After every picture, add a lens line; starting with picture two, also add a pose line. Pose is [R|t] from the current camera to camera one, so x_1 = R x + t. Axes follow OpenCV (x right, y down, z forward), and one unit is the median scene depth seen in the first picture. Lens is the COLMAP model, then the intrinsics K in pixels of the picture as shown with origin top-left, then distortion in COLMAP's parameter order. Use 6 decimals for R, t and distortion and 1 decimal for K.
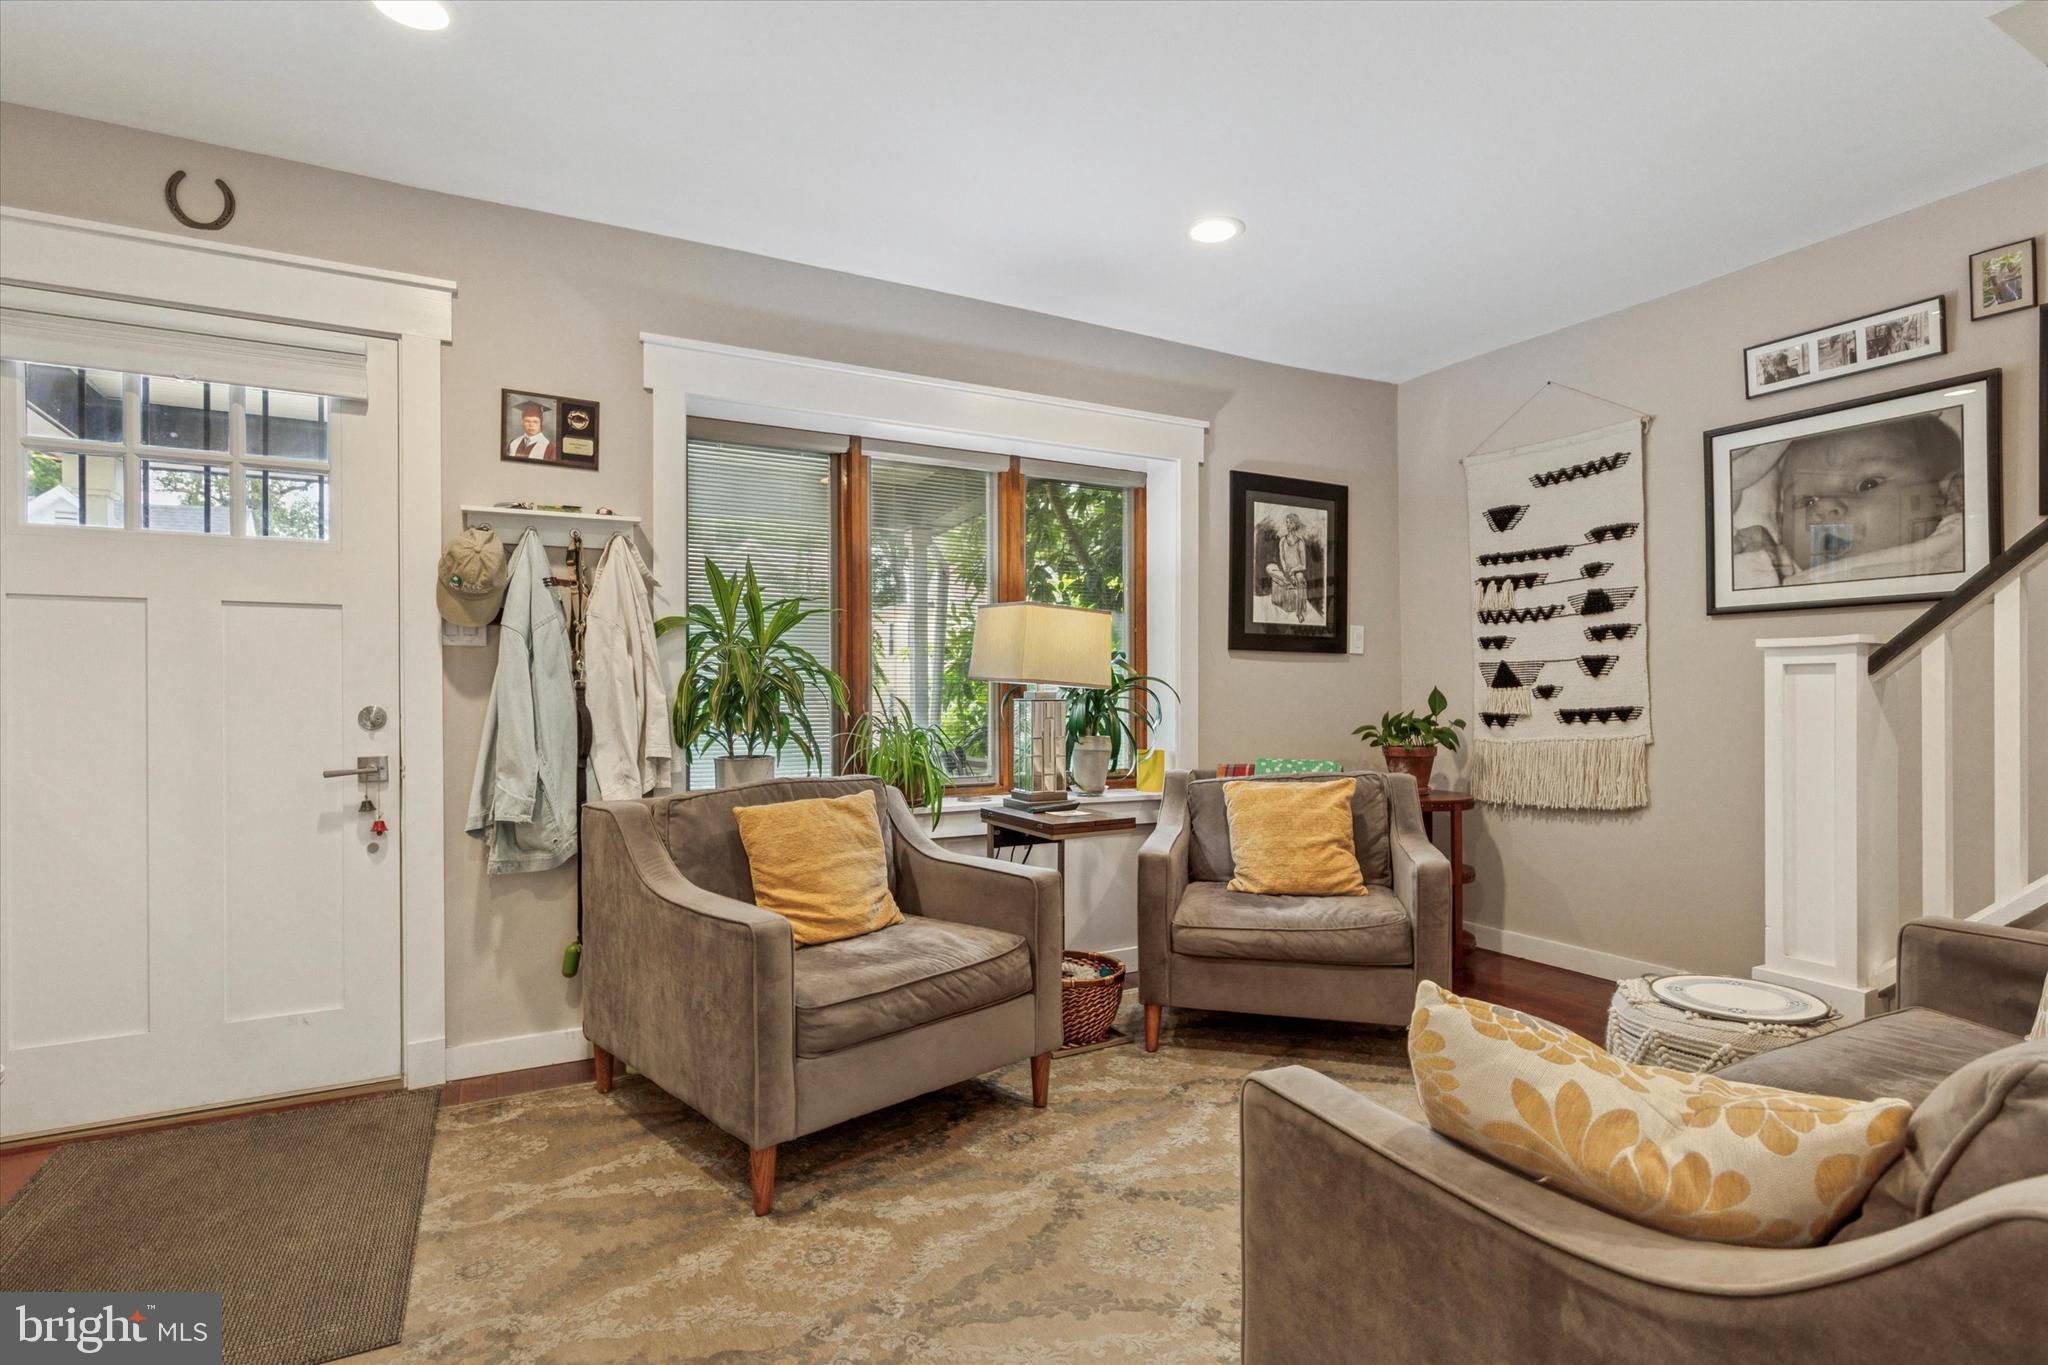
lens RADIAL K [[994.2, 0, 1043.8], [0, 994.2, 693.8], [0, 0, 1]] dist [-0.003160, 0.000516]
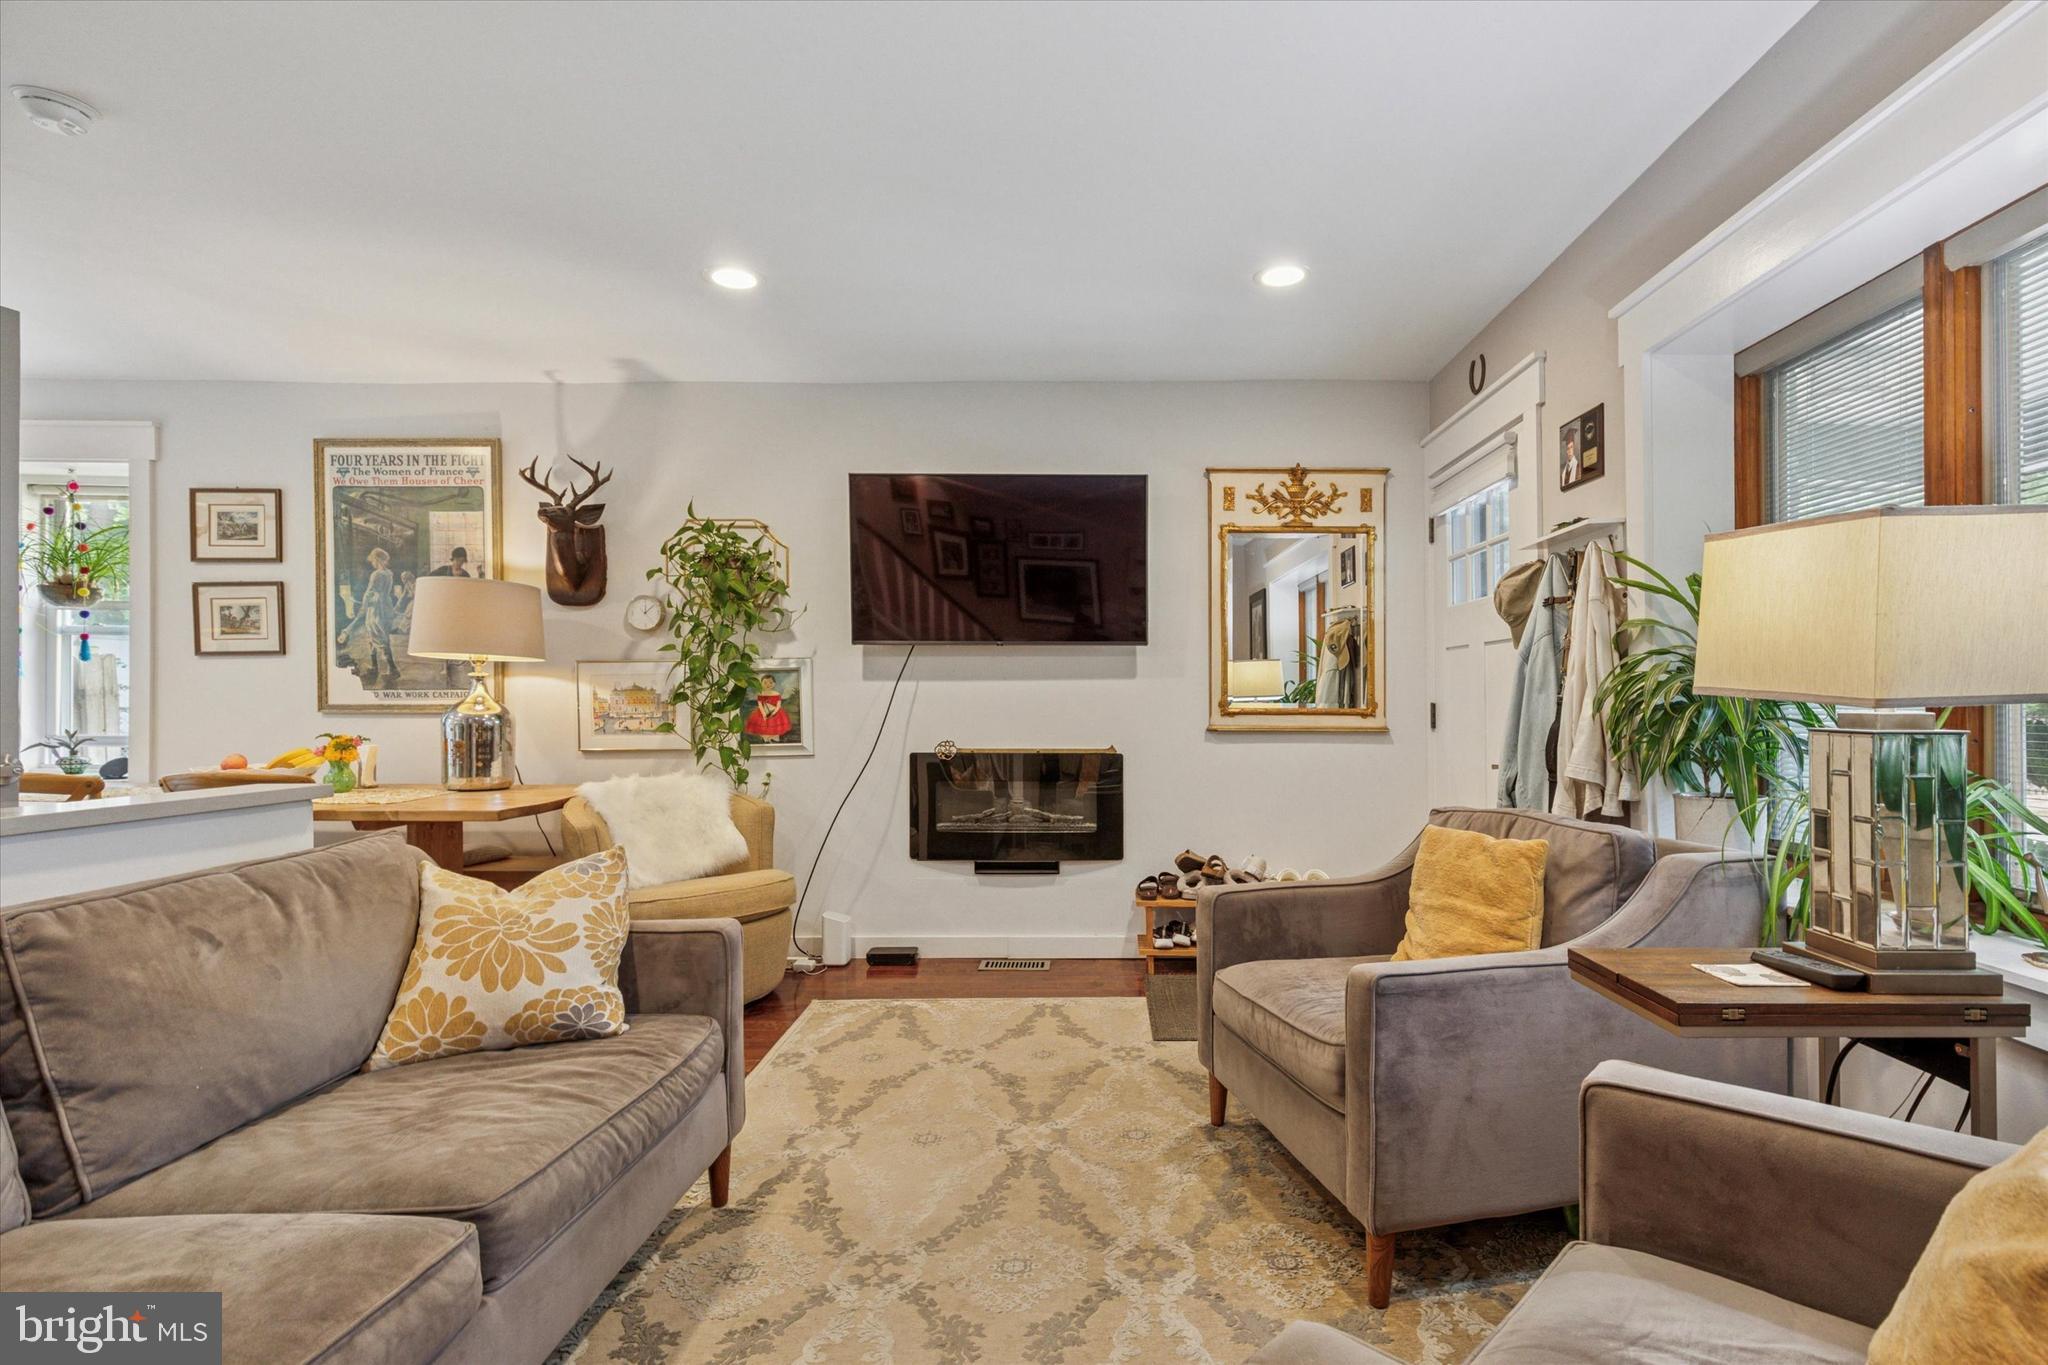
lens RADIAL K [[928.0, 0, 1069.6], [0, 928.0, 708.3], [0, 0, 1]] dist [0.003110, -0.001600]
pose [[-0.455900, 0.011484, -0.889957, 0.555518], [-0.001159, 0.999908, 0.013496, -0.013235], [0.890030, 0.007185, -0.455844, 0.900700]]
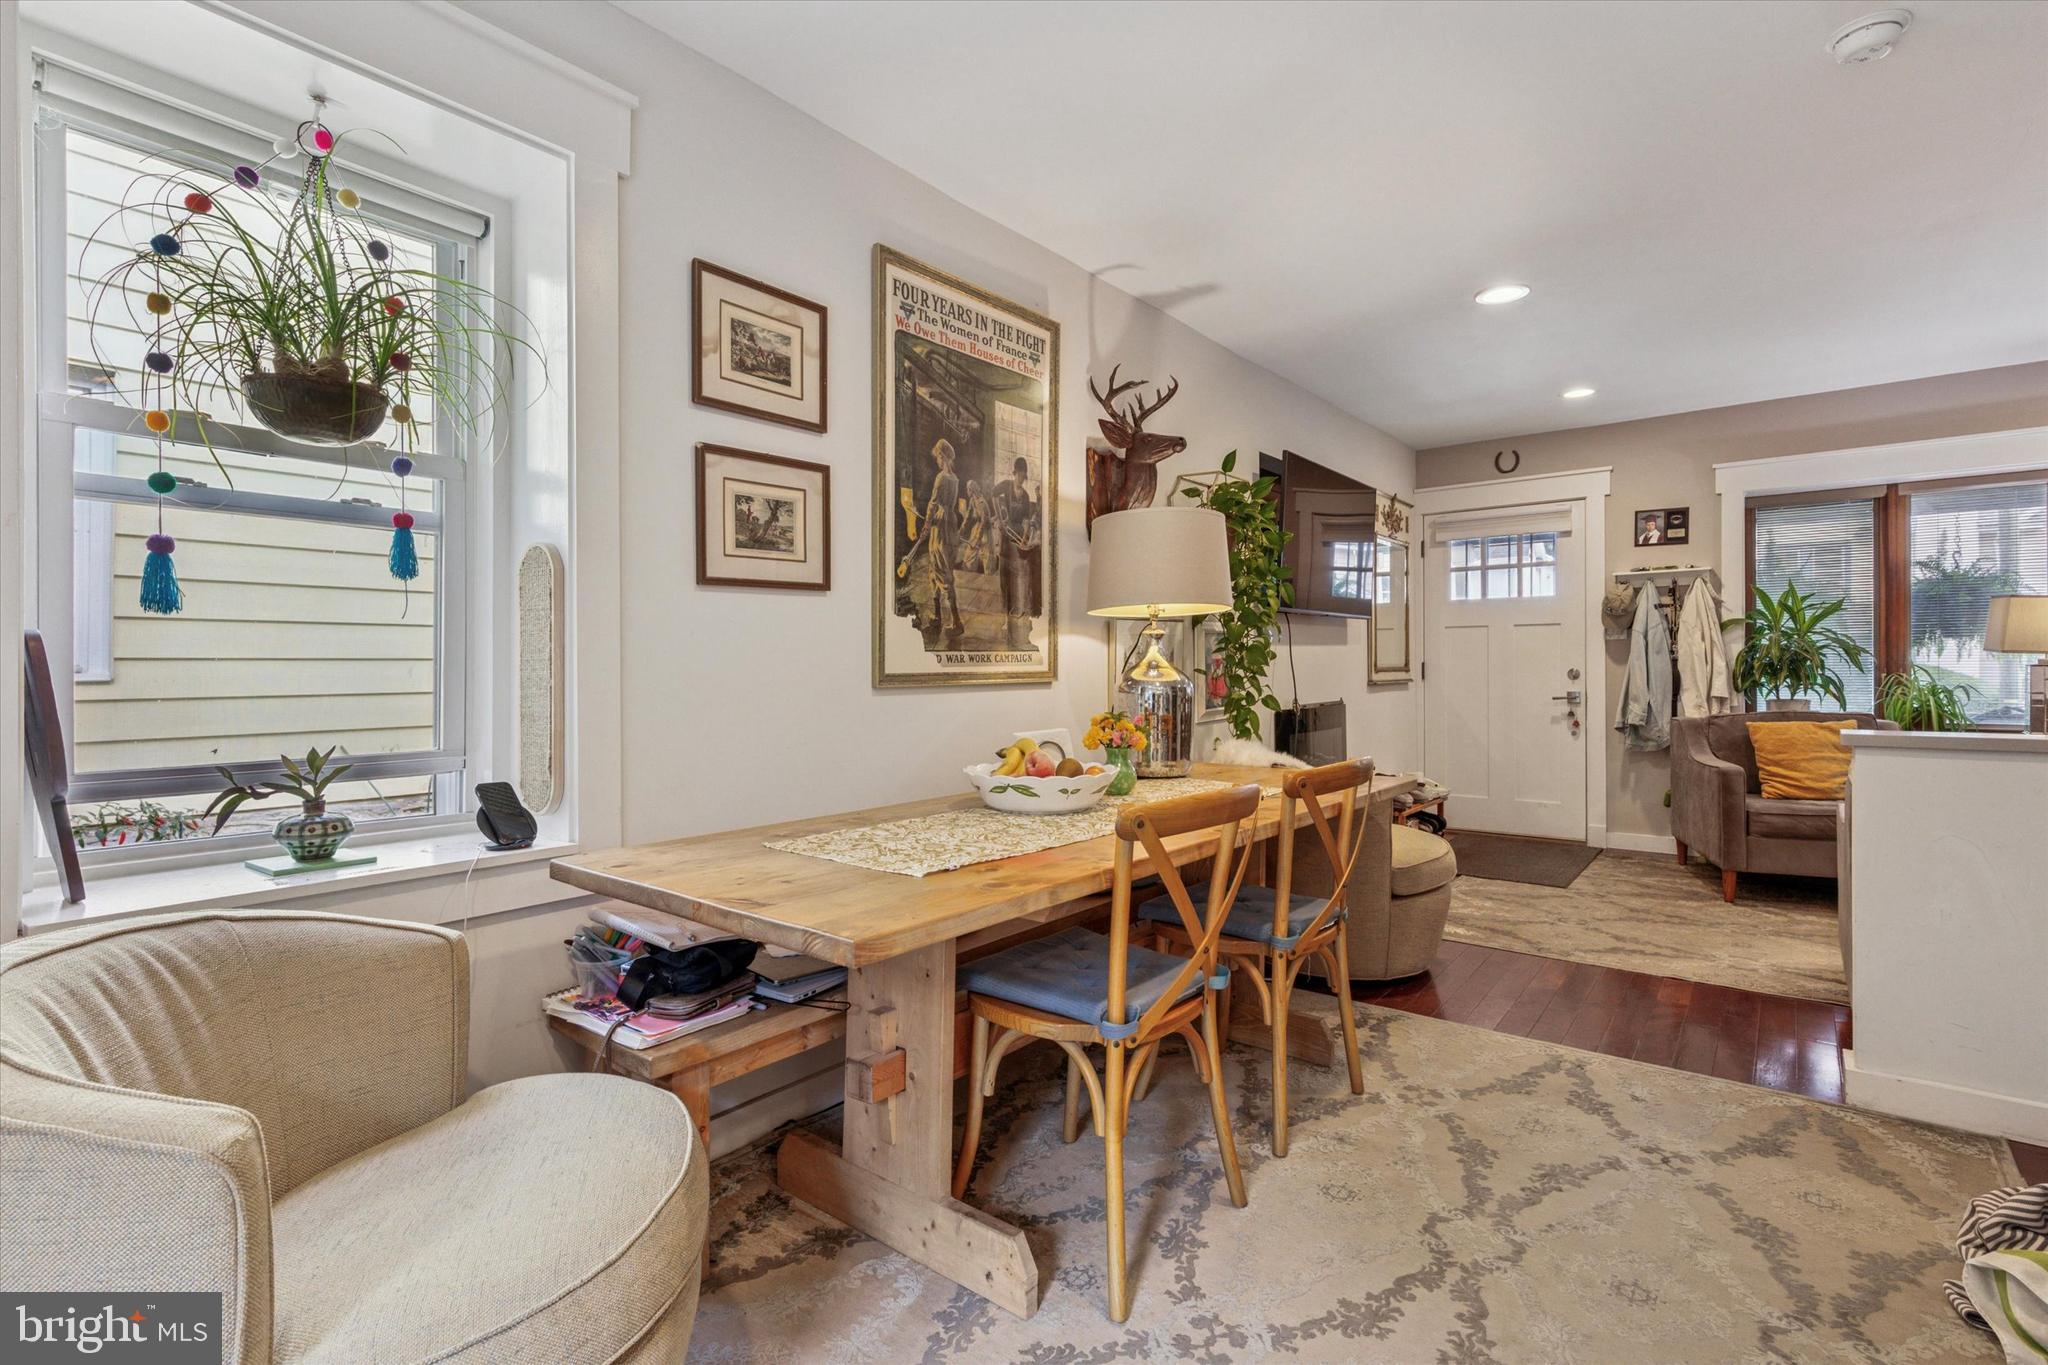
lens RADIAL K [[928.0, 0, 1036.3], [0, 928.0, 682.6], [0, 0, 1]] dist [0.003110, -0.001600]
pose [[0.390161, 0.015829, -0.920611, 0.671985], [0.008470, 0.999748, 0.020779, -0.008333], [0.920708, -0.015904, 0.389928, -0.800906]]
